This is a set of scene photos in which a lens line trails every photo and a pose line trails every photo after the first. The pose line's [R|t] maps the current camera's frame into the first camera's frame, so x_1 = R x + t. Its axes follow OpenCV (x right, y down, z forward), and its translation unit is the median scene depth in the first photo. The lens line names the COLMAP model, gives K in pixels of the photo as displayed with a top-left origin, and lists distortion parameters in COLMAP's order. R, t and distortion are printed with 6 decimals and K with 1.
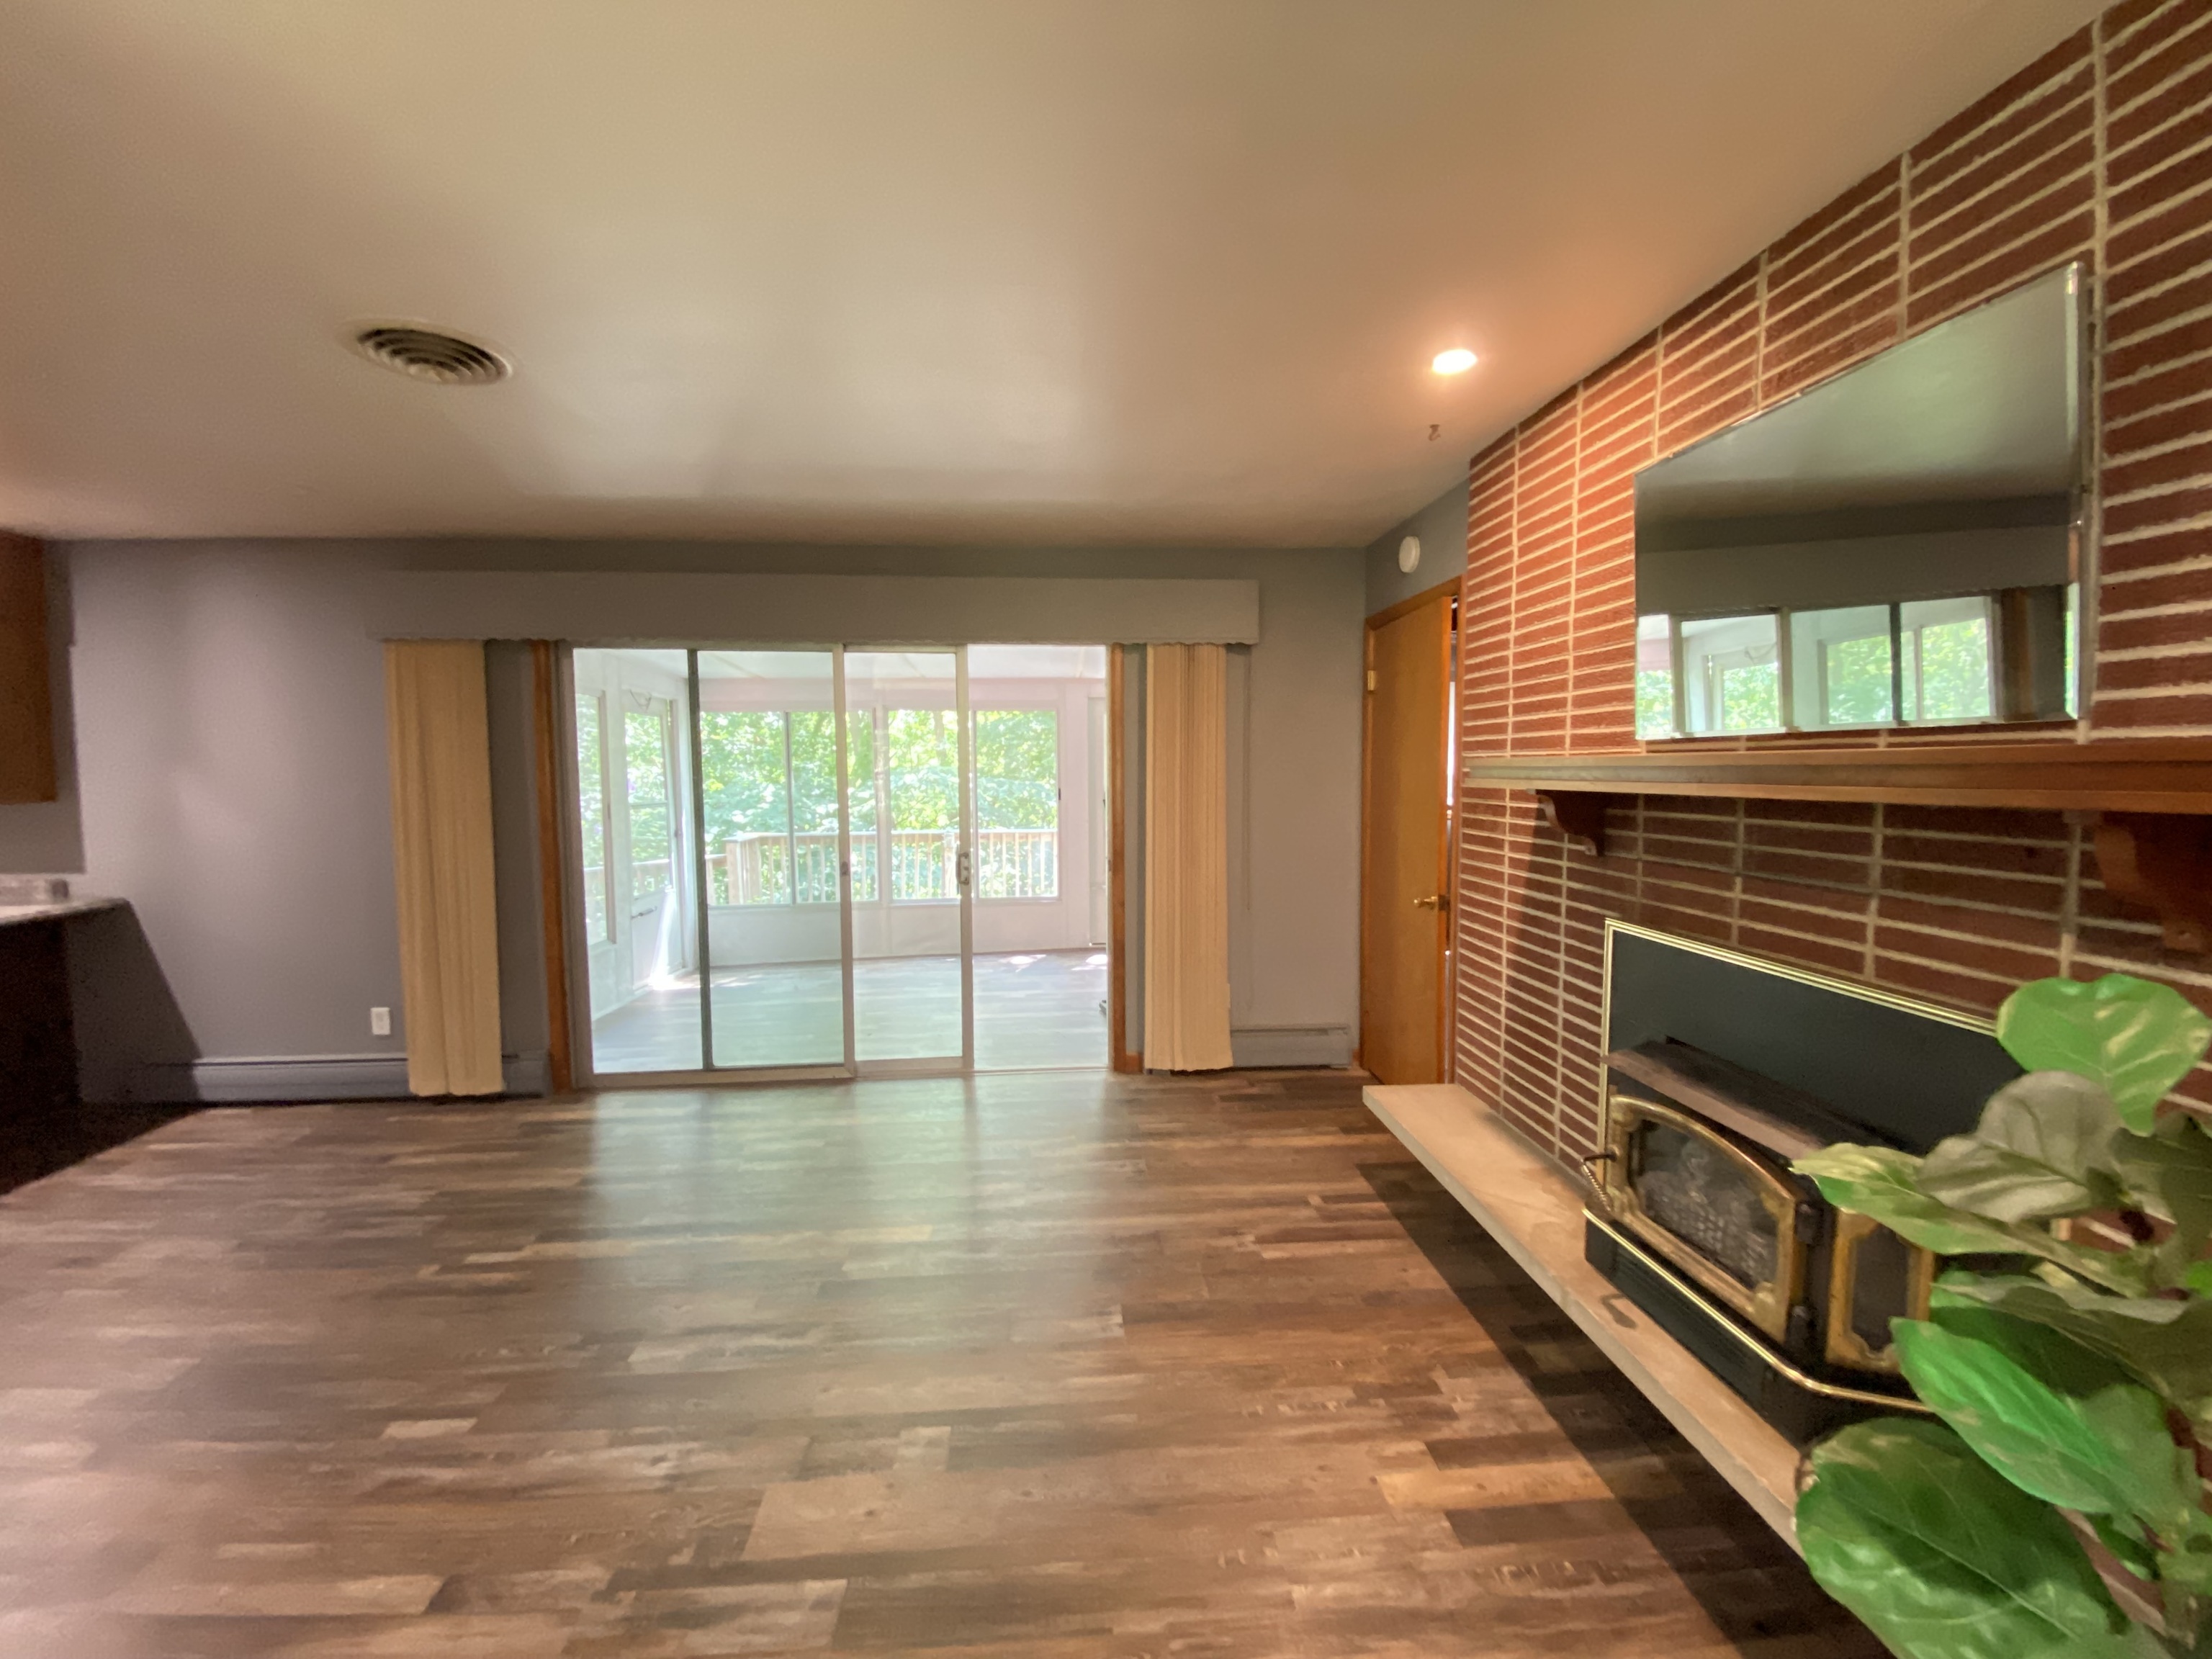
lens RADIAL K [[911.8, 0, 1093.8], [0, 911.8, 807.6], [0, 0, 1]] dist [-0.003120, -0.000319]
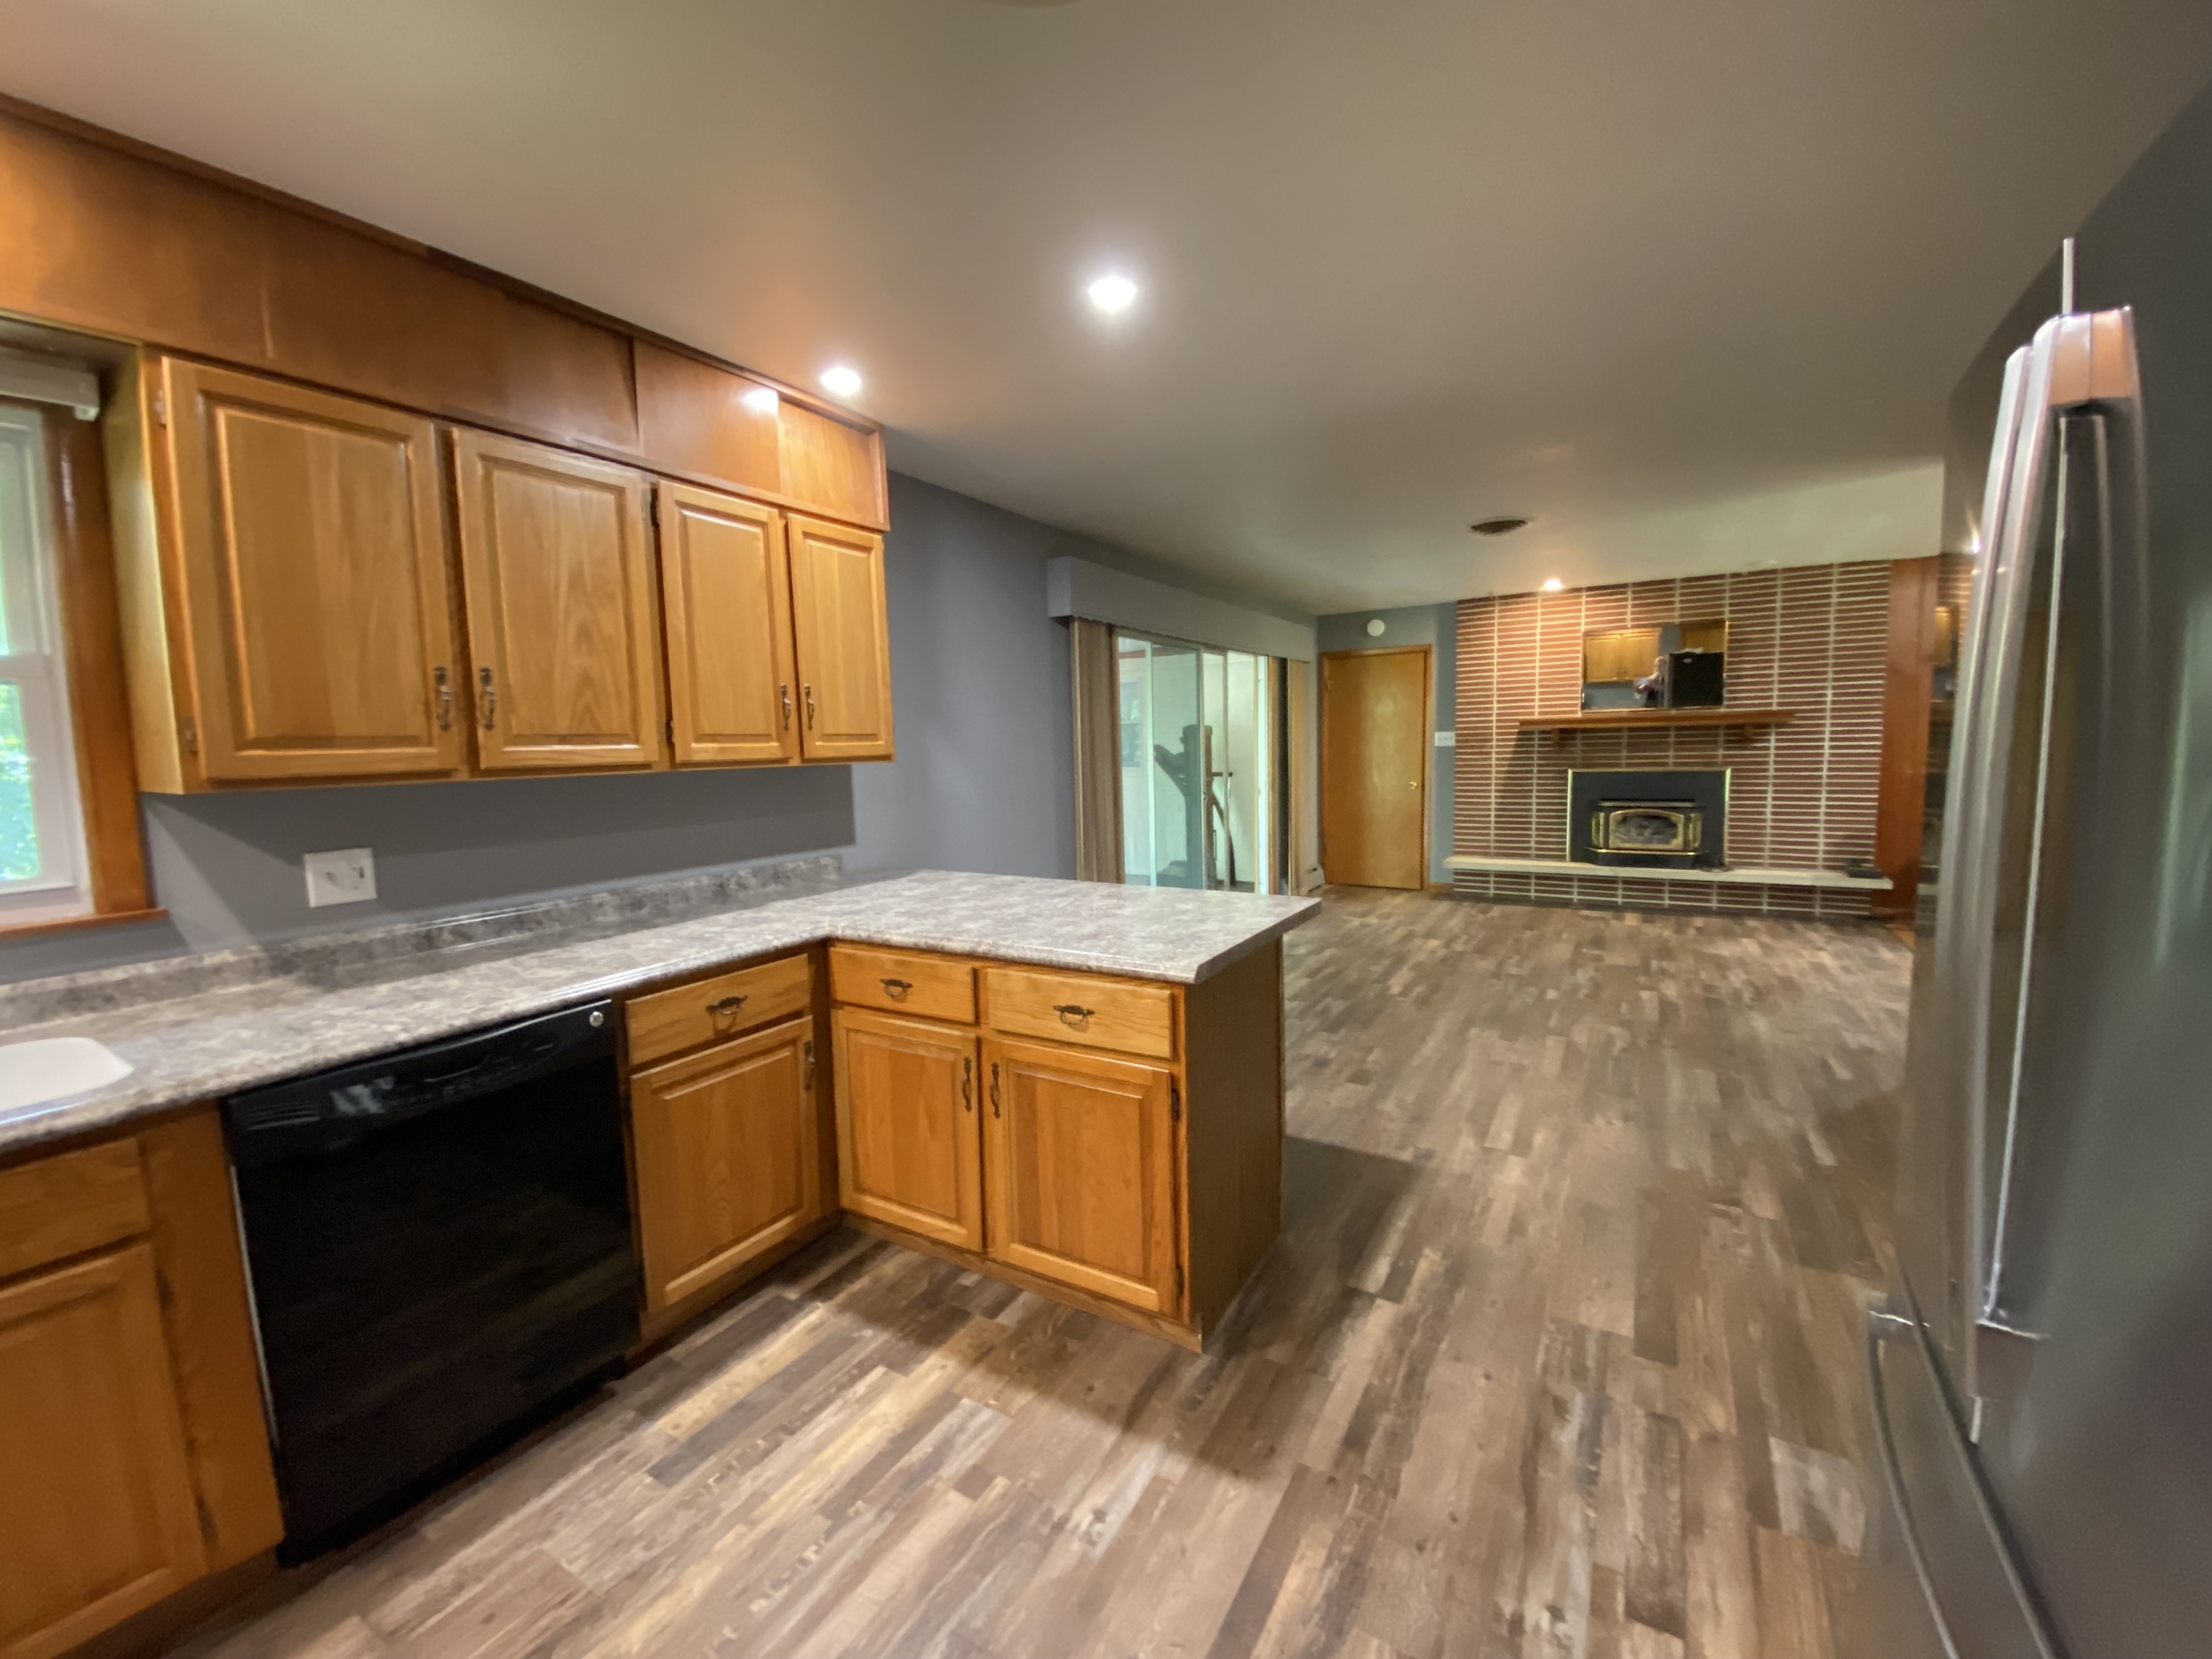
lens RADIAL K [[906.2, 0, 1050.4], [0, 906.2, 829.5], [0, 0, 1]] dist [0.005156, -0.002436]
pose [[0.577640, -0.088249, 0.811508, -3.280723], [0.055587, 0.996084, 0.068754, 0.015673], [-0.814397, 0.005394, 0.580283, 0.665901]]
